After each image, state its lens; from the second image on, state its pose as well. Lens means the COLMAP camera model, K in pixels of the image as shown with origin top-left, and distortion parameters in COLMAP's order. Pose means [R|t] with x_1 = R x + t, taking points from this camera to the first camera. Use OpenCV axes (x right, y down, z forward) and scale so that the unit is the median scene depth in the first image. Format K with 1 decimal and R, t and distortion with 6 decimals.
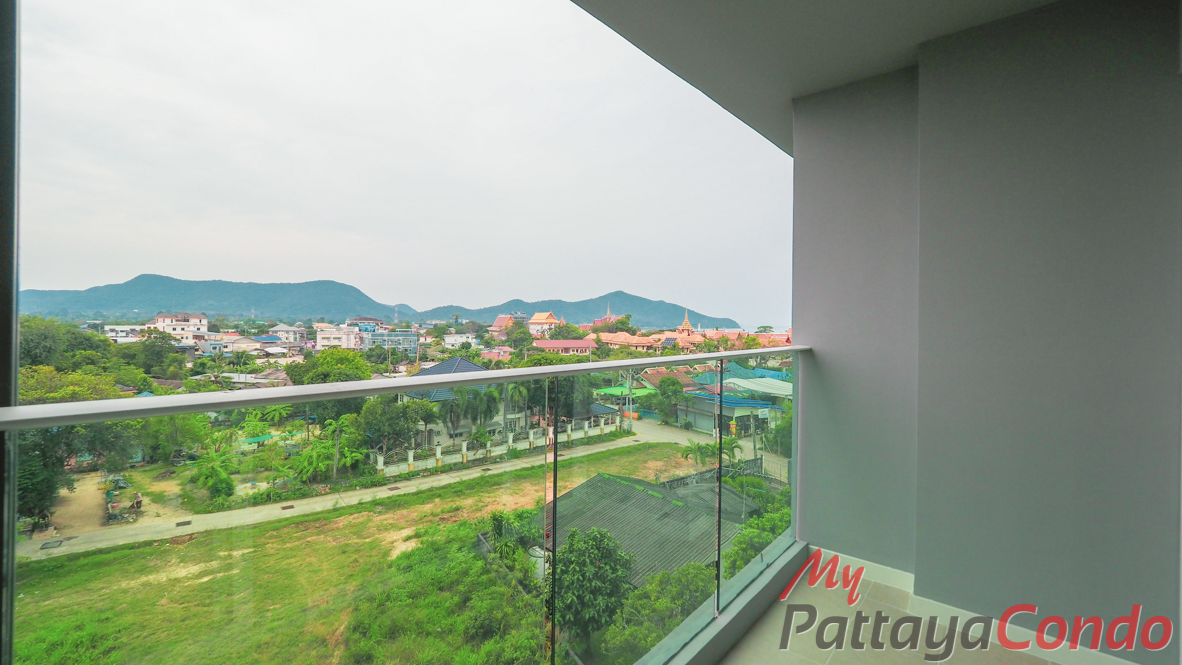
lens RADIAL K [[503.7, 0, 576.4], [0, 503.7, 328.7], [0, 0, 1]] dist [0.000393, -0.000628]
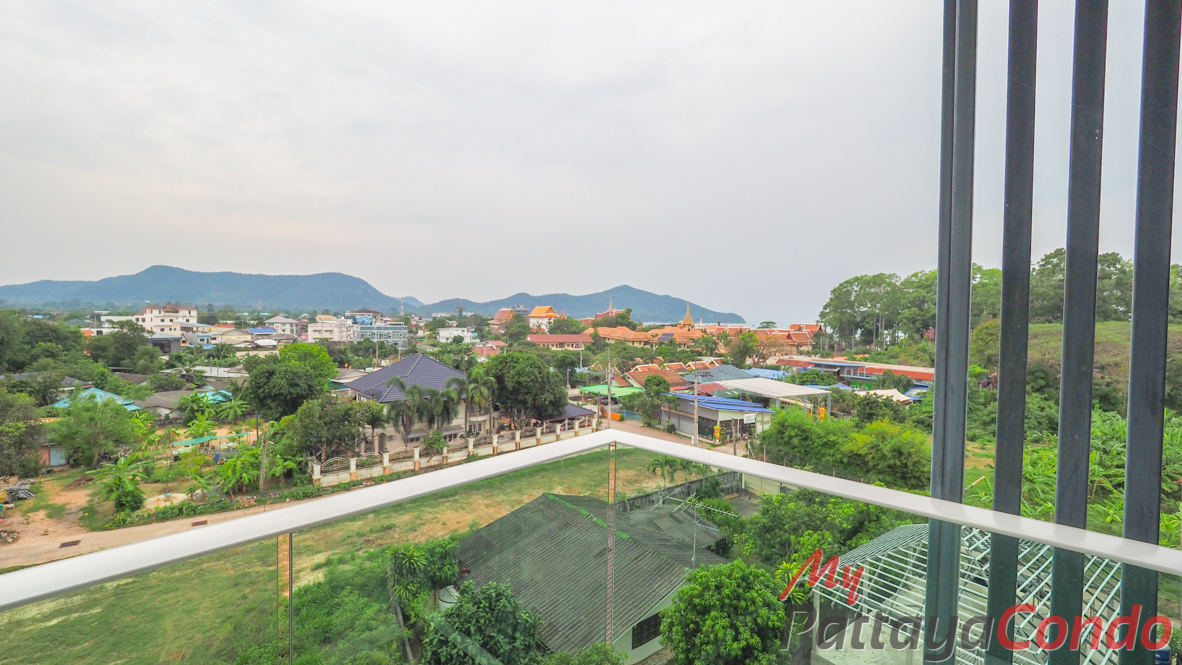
lens RADIAL K [[498.2, 0, 578.8], [0, 498.2, 331.2], [0, 0, 1]] dist [-0.006858, -0.000552]
pose [[0.999896, 0.007618, -0.012229, 0.064570], [-0.007395, 0.999808, 0.018121, -0.004068], [0.012364, -0.018029, 0.999761, 0.084089]]
